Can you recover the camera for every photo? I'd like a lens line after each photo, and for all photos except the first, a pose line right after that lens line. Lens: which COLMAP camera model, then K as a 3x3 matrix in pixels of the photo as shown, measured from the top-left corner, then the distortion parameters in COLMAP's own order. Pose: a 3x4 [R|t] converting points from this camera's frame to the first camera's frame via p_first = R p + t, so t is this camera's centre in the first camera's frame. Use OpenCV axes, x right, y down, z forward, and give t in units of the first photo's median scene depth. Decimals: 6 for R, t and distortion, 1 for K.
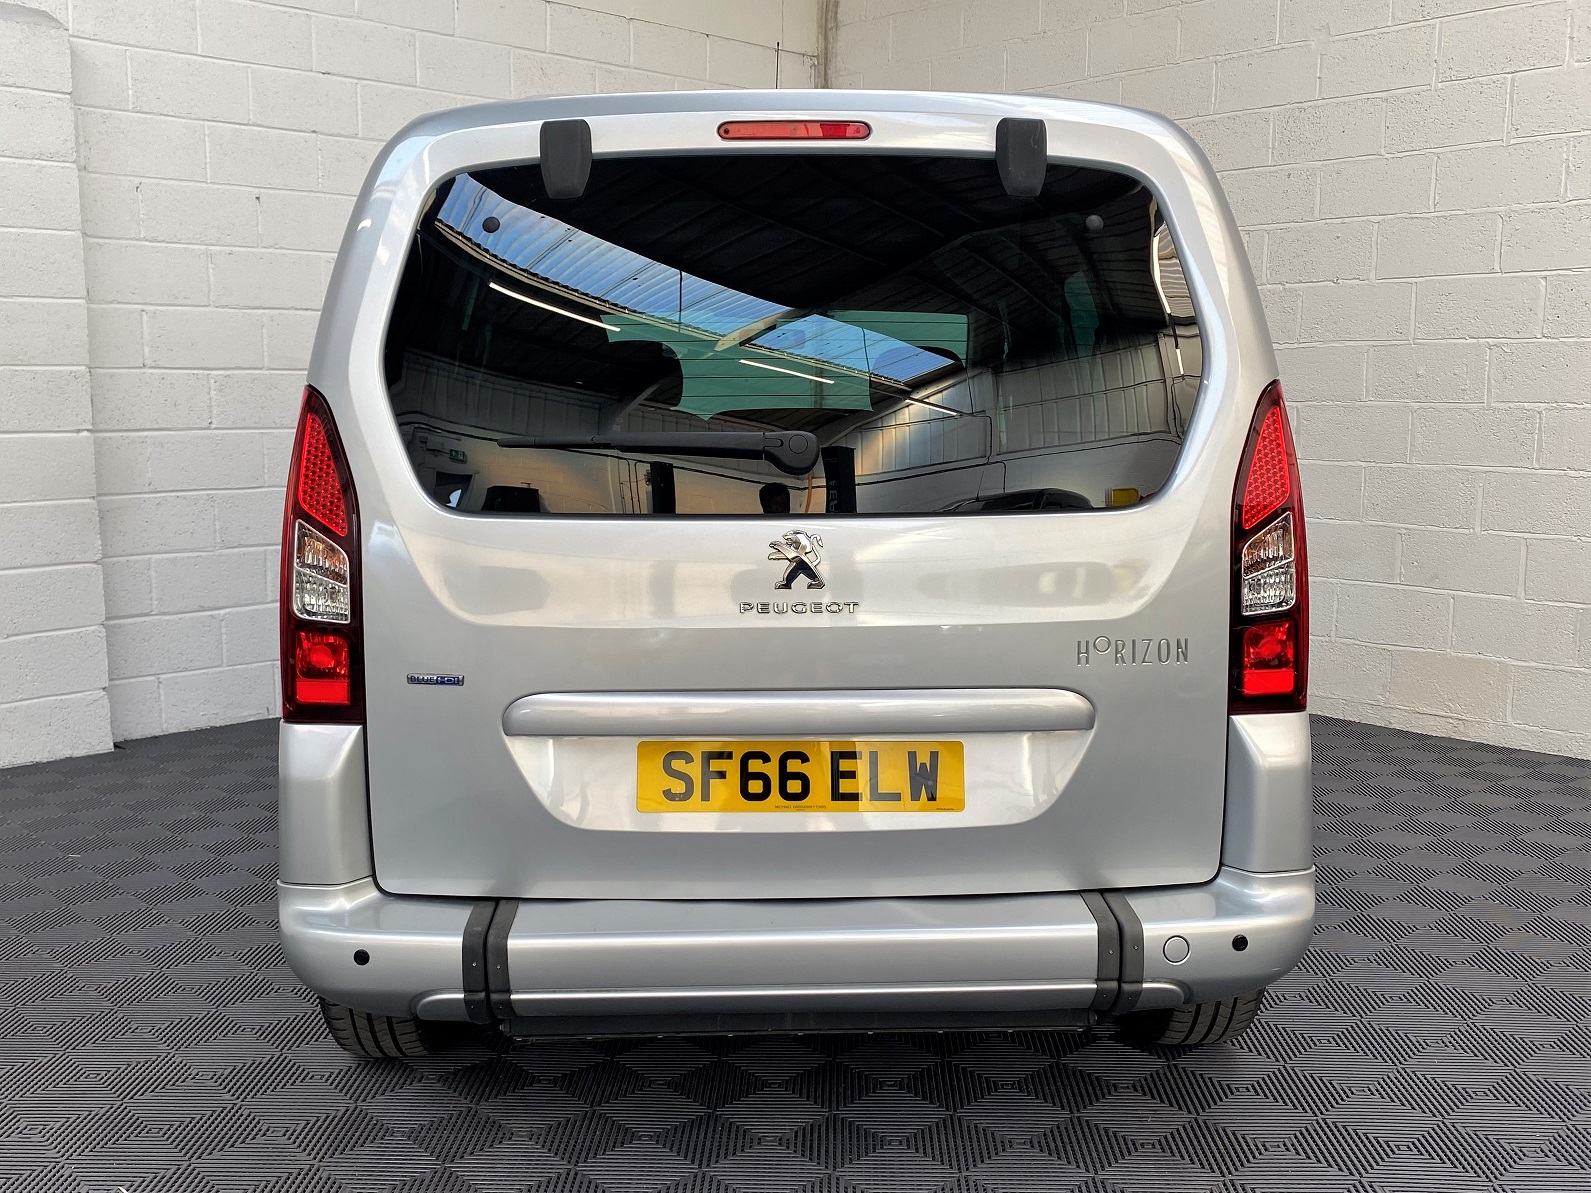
lens RADIAL K [[1491.9, 0, 795.5], [0, 1491.9, 596.5], [0, 0, 1]] dist [0.097603, -0.137627]
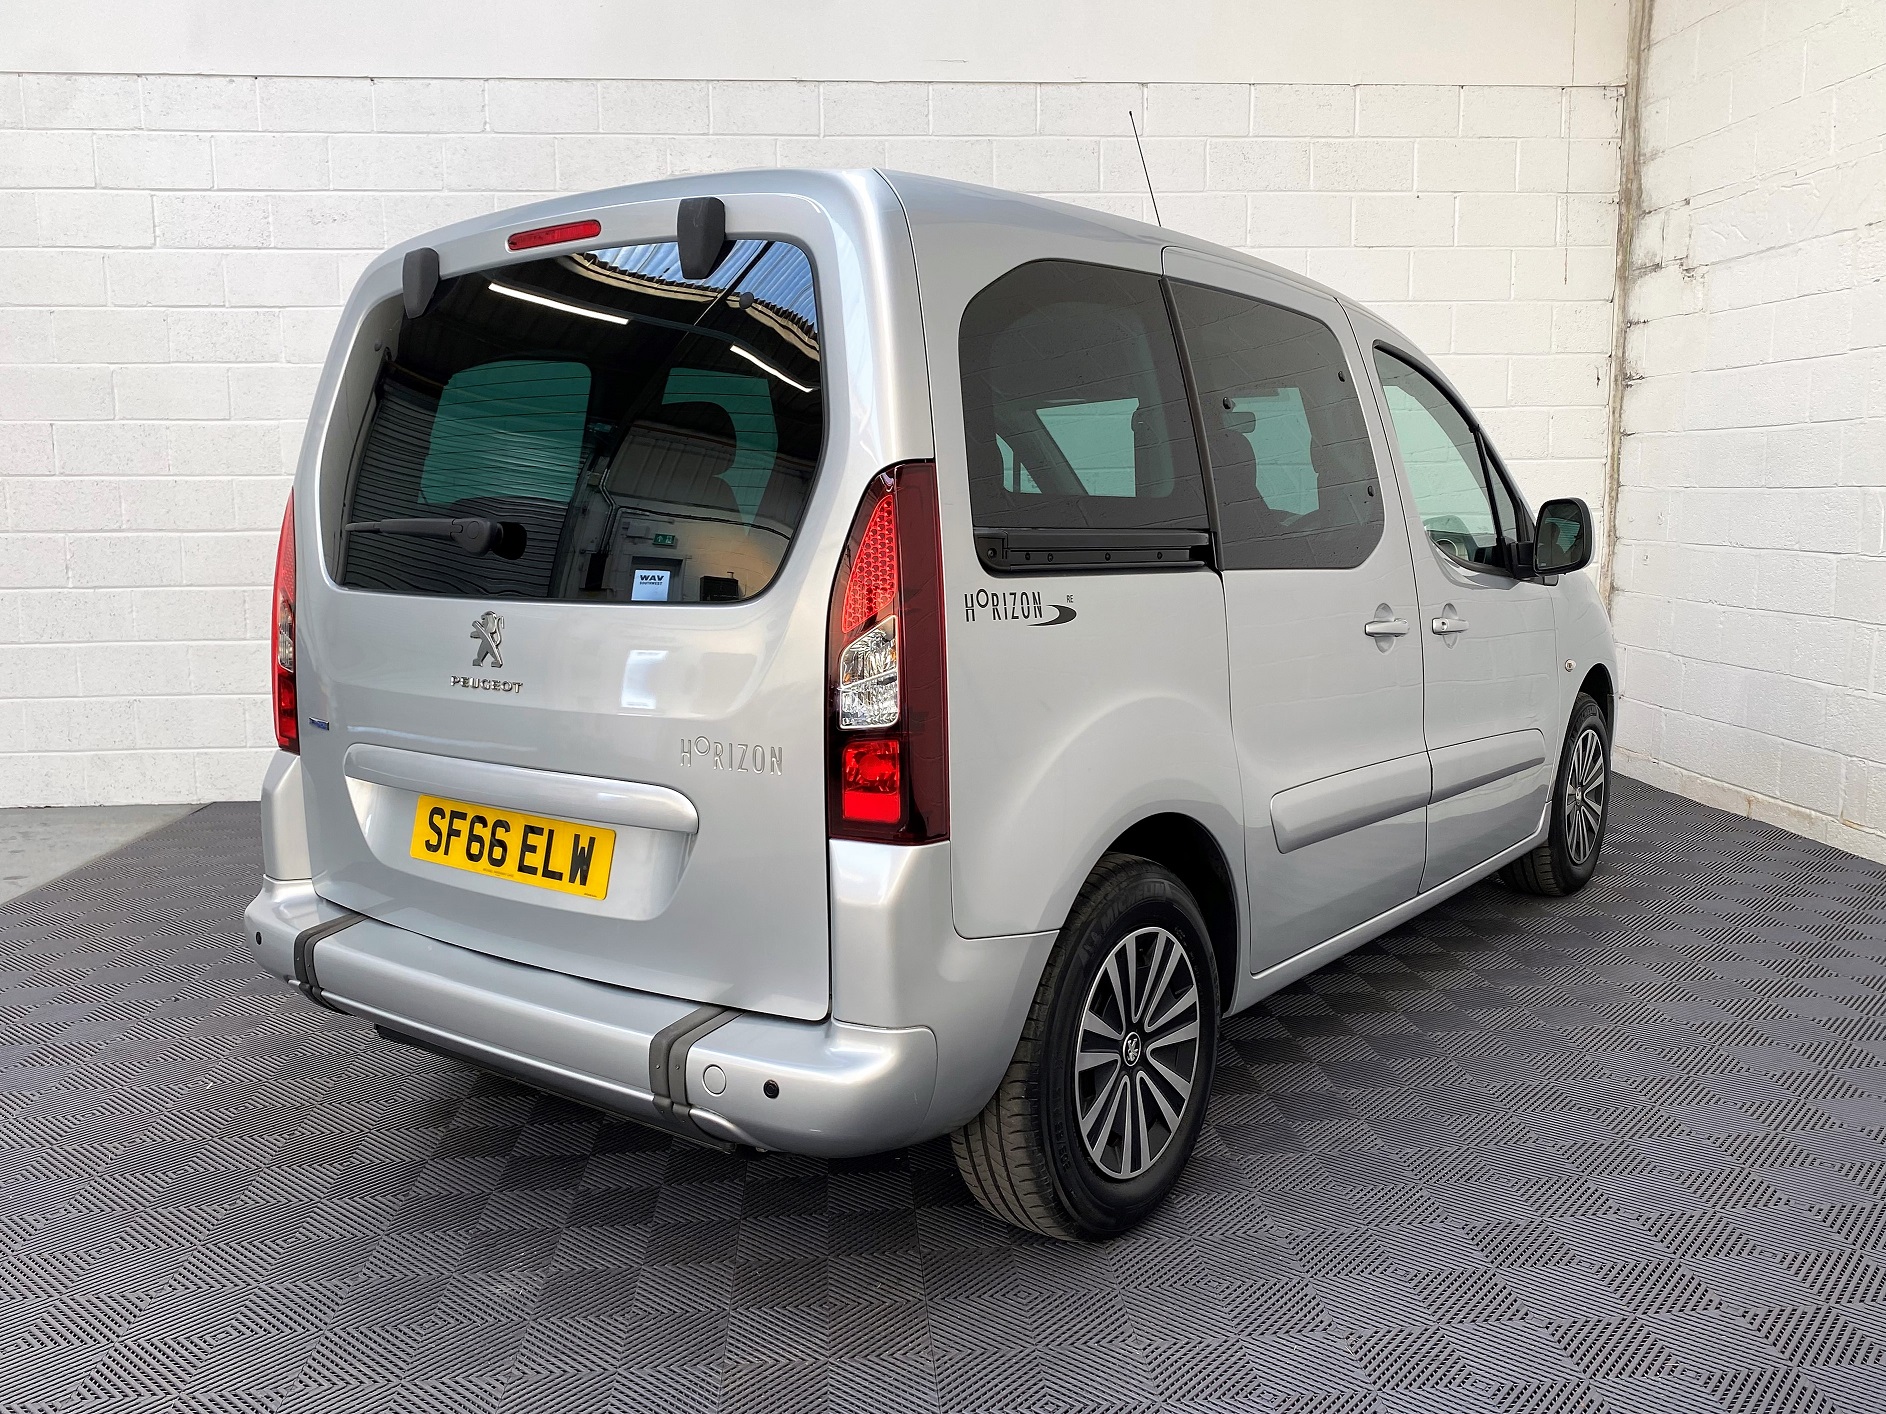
lens RADIAL K [[1519.1, 0, 941.9], [0, 1519.1, 698.9], [0, 0, 1]] dist [0.012242, -0.010095]
pose [[0.780716, 0.070278, -0.620921, 0.909804], [-0.070735, 0.997208, 0.023930, -0.030499], [0.620870, 0.025238, 0.783507, 0.344127]]
